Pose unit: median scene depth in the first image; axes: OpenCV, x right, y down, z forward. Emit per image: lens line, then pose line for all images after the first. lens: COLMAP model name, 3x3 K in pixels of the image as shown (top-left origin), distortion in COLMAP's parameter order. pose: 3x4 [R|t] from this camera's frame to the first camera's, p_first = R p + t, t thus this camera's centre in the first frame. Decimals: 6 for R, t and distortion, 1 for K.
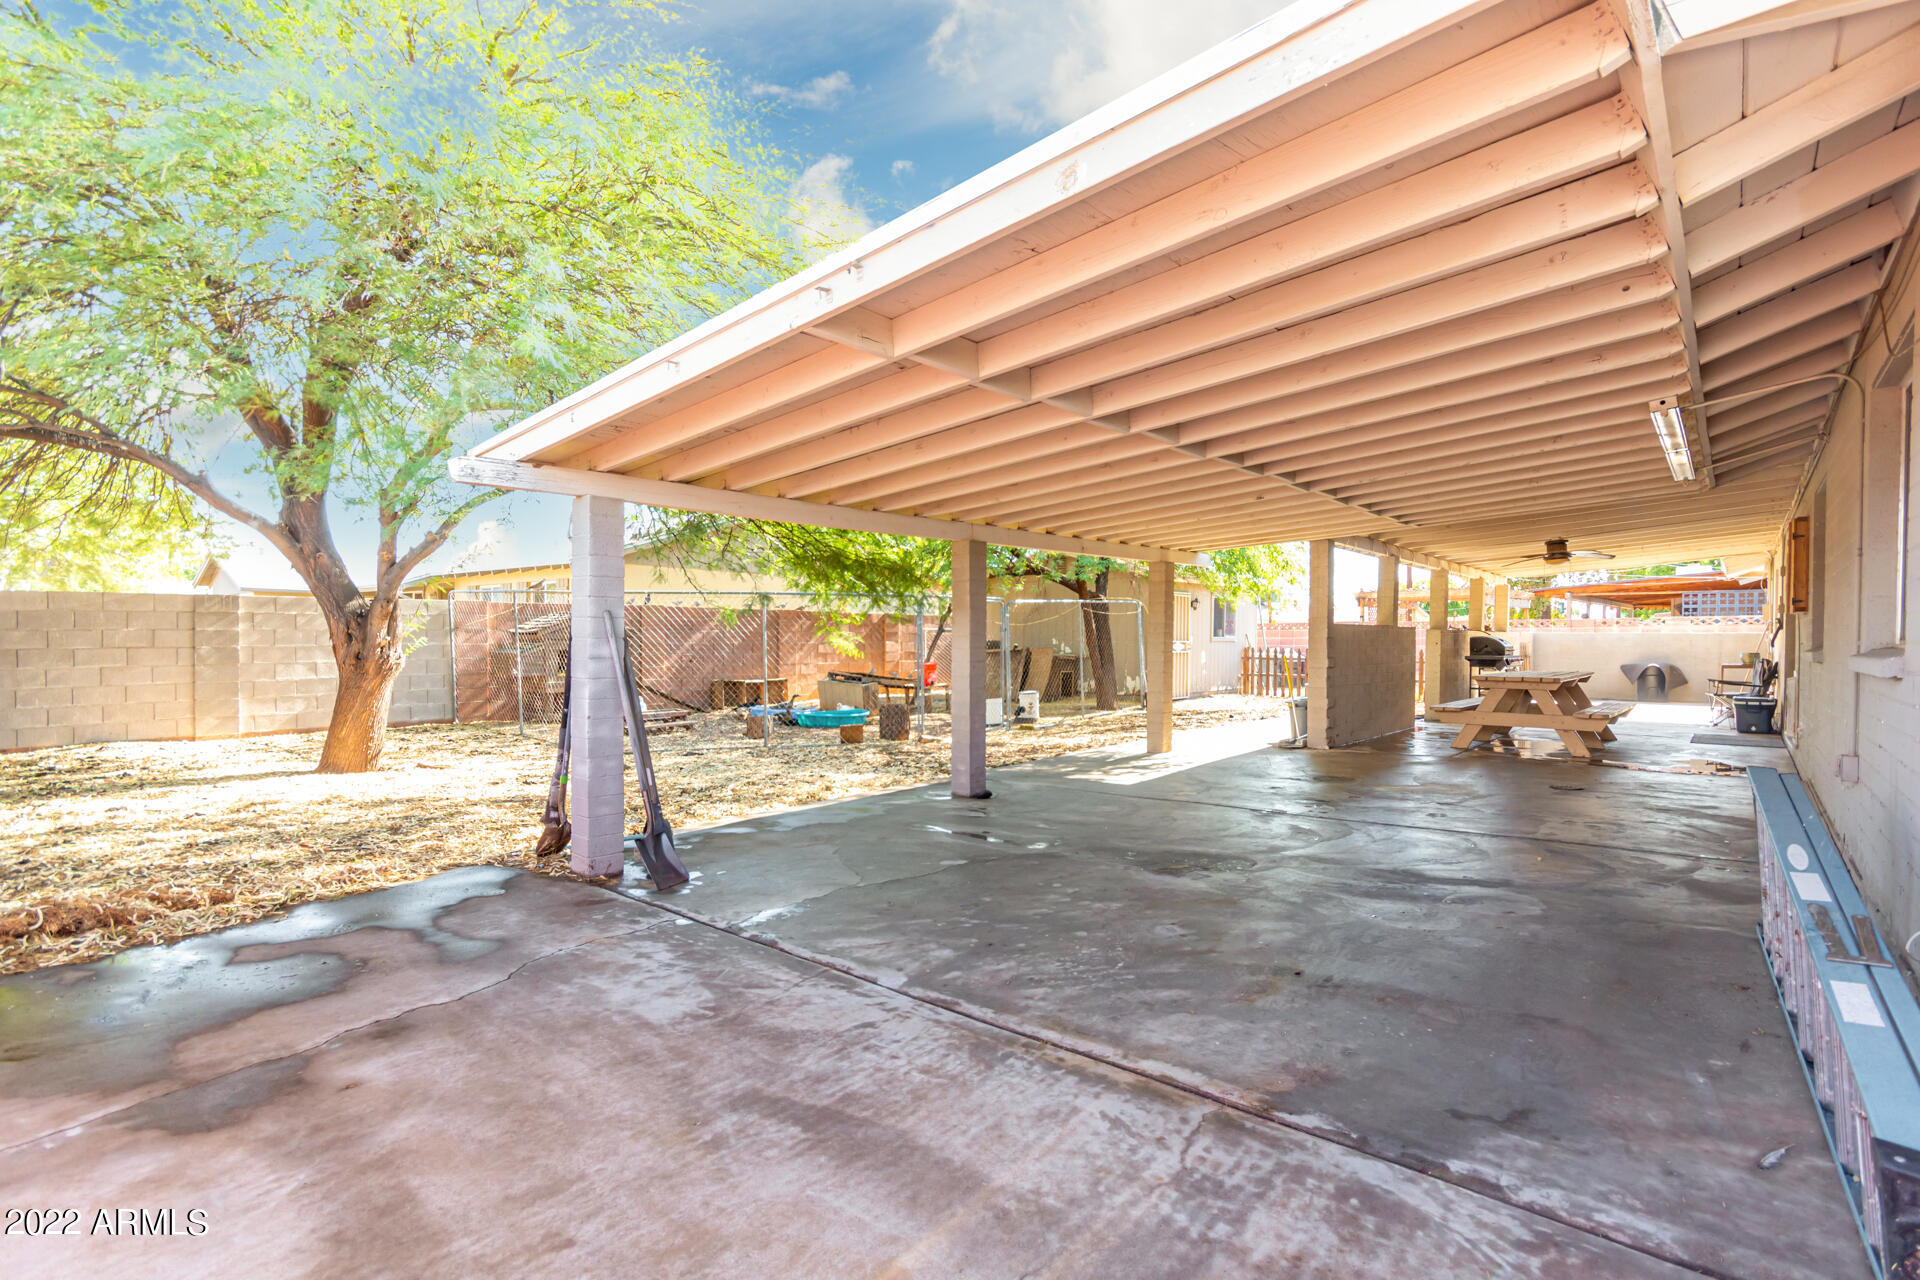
lens RADIAL K [[882.1, 0, 959.3], [0, 882.1, 631.7], [0, 0, 1]] dist [0.001128, 0.000294]
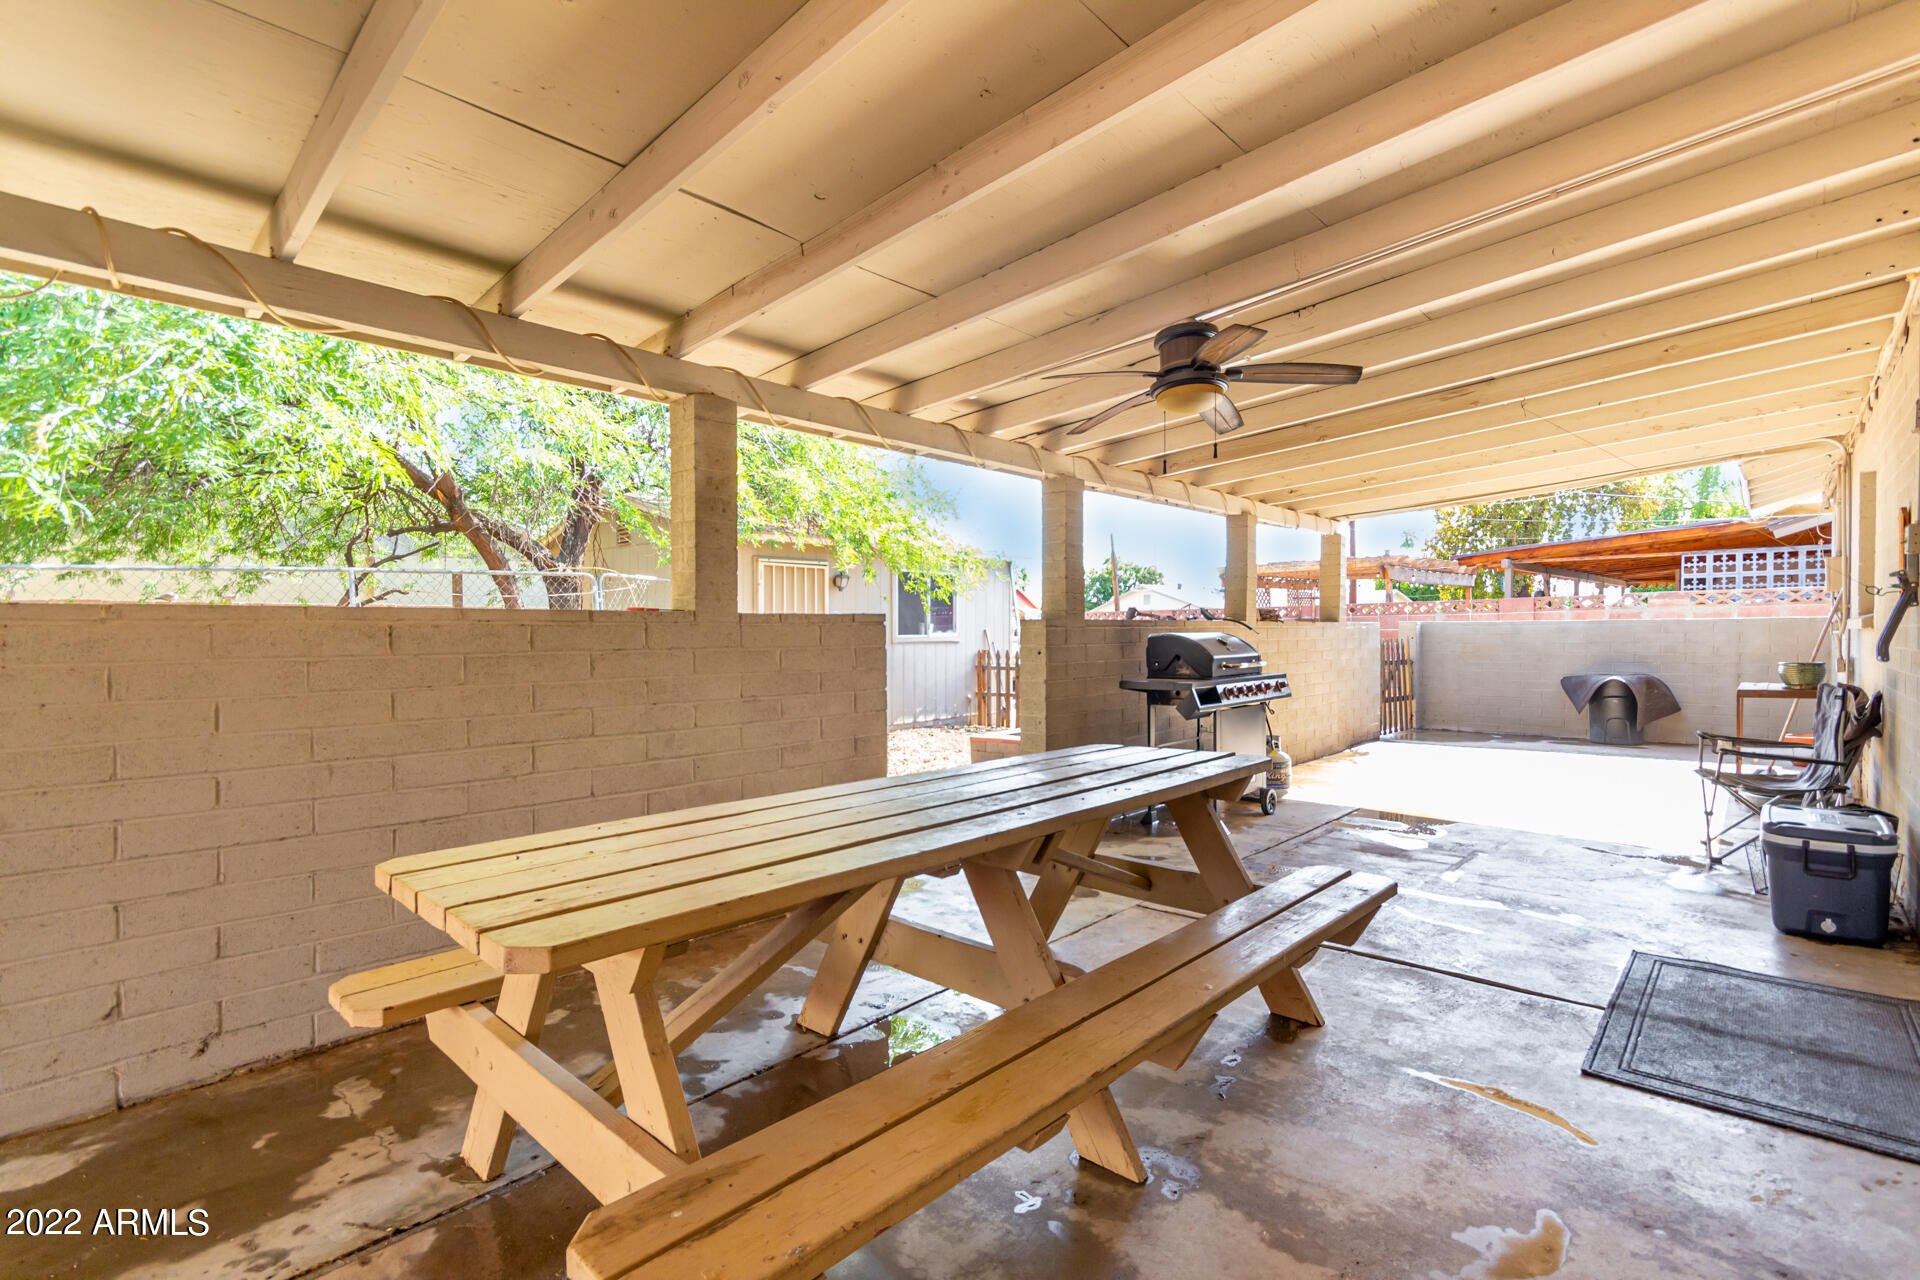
lens RADIAL K [[882.1, 0, 969.3], [0, 882.1, 645.2], [0, 0, 1]] dist [0.001128, 0.000294]
pose [[0.999827, -0.013315, -0.013024, 0.371845], [0.013608, 0.999650, 0.022684, -0.000642], [0.012717, -0.022858, 0.999658, 0.424595]]
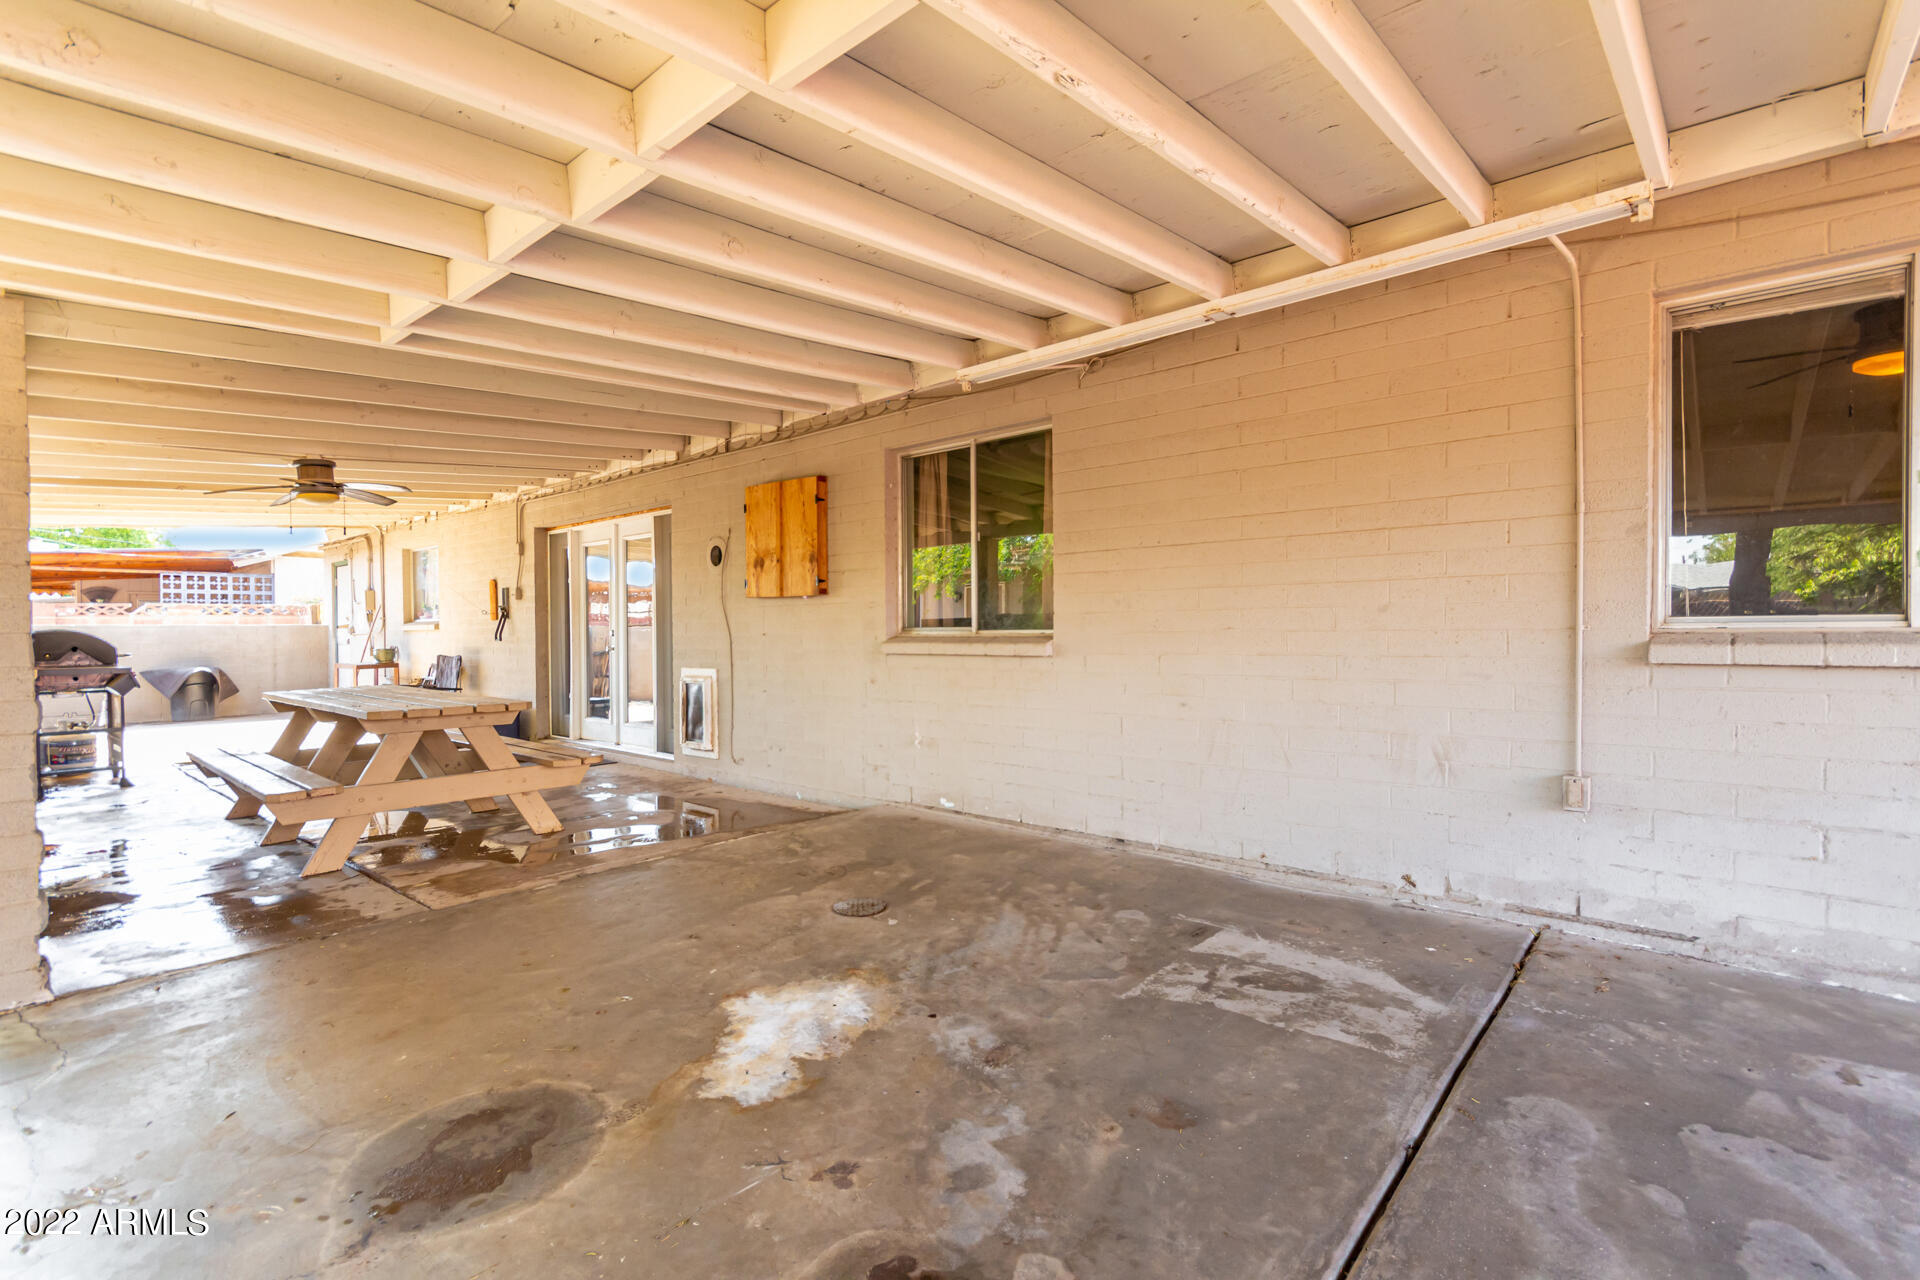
lens RADIAL K [[882.1, 0, 973.5], [0, 882.1, 640.2], [0, 0, 1]] dist [0.001128, 0.000294]
pose [[-0.009402, -0.017289, 0.999806, 0.061841], [0.001451, 0.999849, 0.017303, 0.002203], [-0.999955, 0.001614, -0.009376, 0.357833]]
